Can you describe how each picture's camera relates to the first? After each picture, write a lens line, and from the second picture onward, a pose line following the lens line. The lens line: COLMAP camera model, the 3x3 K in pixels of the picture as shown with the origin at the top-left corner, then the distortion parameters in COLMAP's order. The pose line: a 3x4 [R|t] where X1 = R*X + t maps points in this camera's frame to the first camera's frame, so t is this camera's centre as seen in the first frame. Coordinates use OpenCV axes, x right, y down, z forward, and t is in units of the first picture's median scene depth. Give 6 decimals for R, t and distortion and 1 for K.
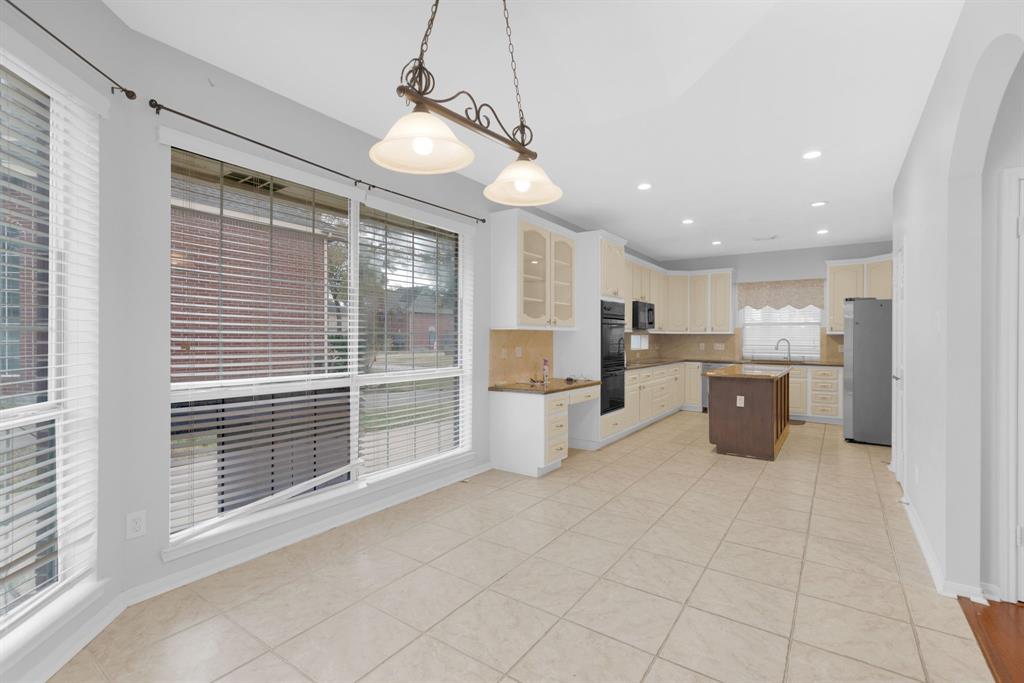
lens RADIAL K [[465.4, 0, 509.6], [0, 465.4, 340.1], [0, 0, 1]] dist [-0.003216, 0.000861]
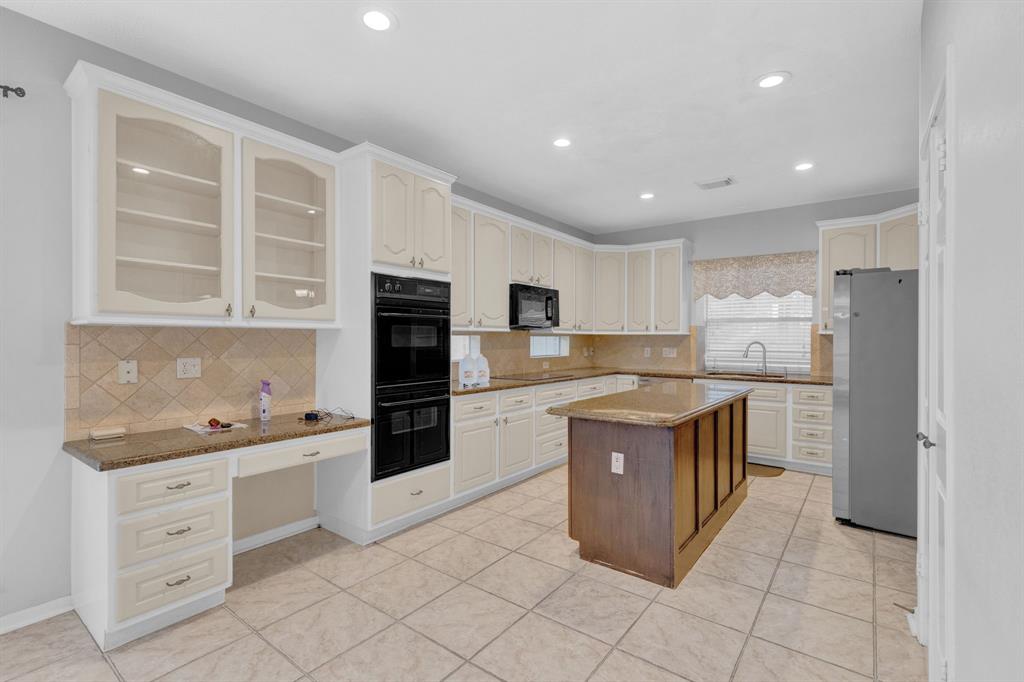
lens RADIAL K [[465.4, 0, 514.4], [0, 465.4, 340.1], [0, 0, 1]] dist [-0.003216, 0.000861]
pose [[0.999390, -0.000409, -0.034914, 0.318273], [0.000273, 0.999992, -0.003907, -0.002640], [0.034915, 0.003895, 0.999383, 0.380350]]
